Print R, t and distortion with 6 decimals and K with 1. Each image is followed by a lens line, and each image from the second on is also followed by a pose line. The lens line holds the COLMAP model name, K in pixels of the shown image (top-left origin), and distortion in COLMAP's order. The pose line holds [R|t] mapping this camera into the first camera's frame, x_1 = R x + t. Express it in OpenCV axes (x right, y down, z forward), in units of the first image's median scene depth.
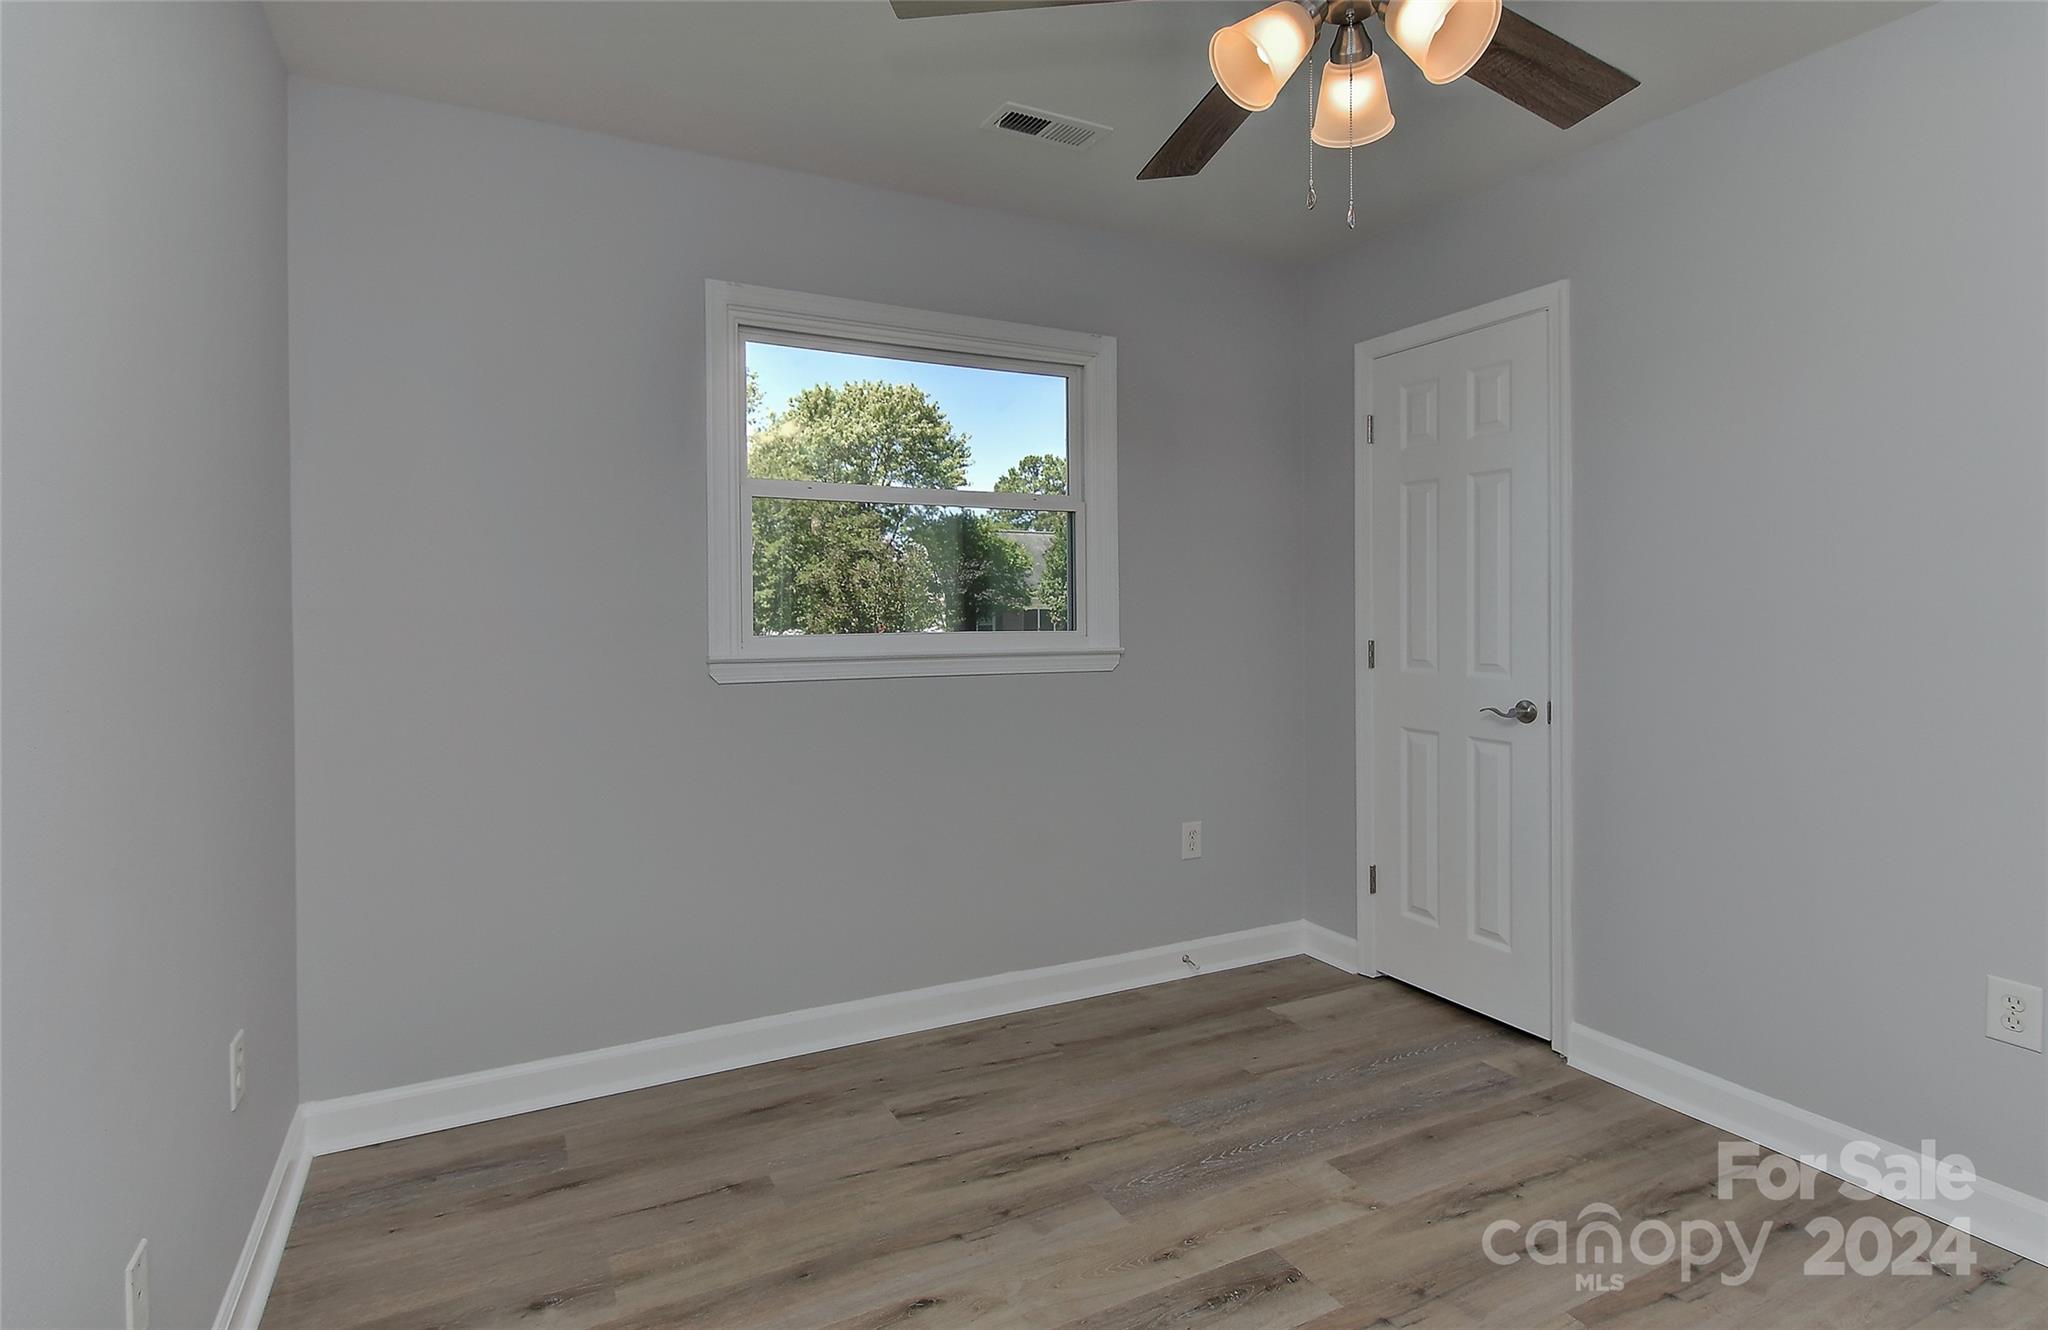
lens RADIAL K [[1011.3, 0, 1030.5], [0, 1011.3, 600.5], [0, 0, 1]] dist [0.006006, -0.002779]
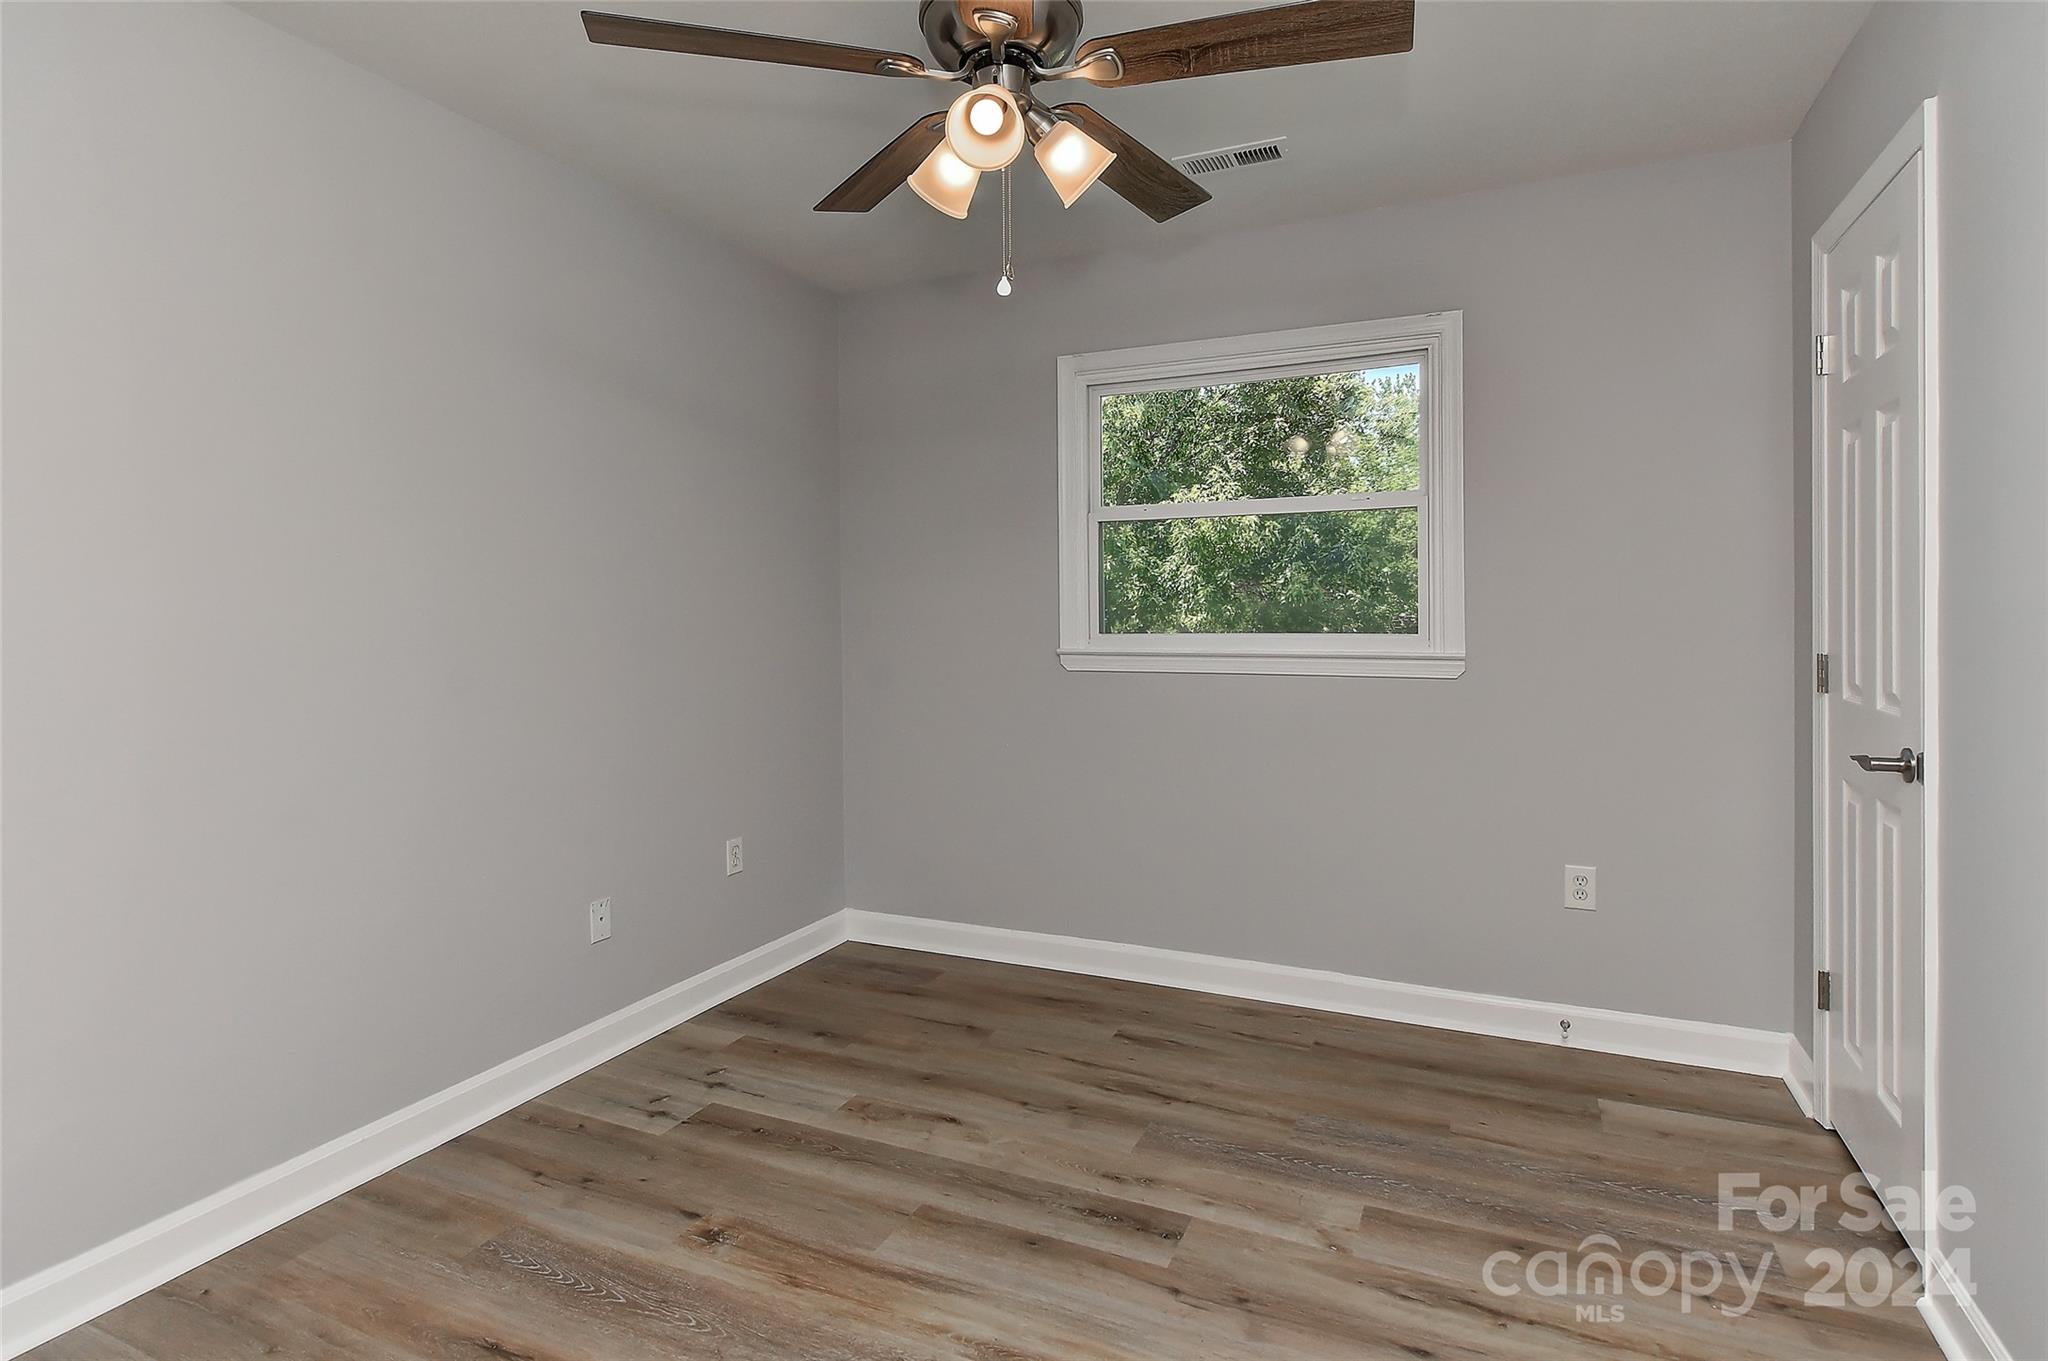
lens RADIAL K [[1024.3, 0, 987.7], [0, 1024.3, 622.3], [0, 0, 1]] dist [-0.005894, 0.001412]
pose [[0.618568, 0.006582, -0.785704, 0.734310], [0.014009, 0.999714, 0.019403, -0.007201], [0.785607, -0.023009, 0.618298, 0.140074]]
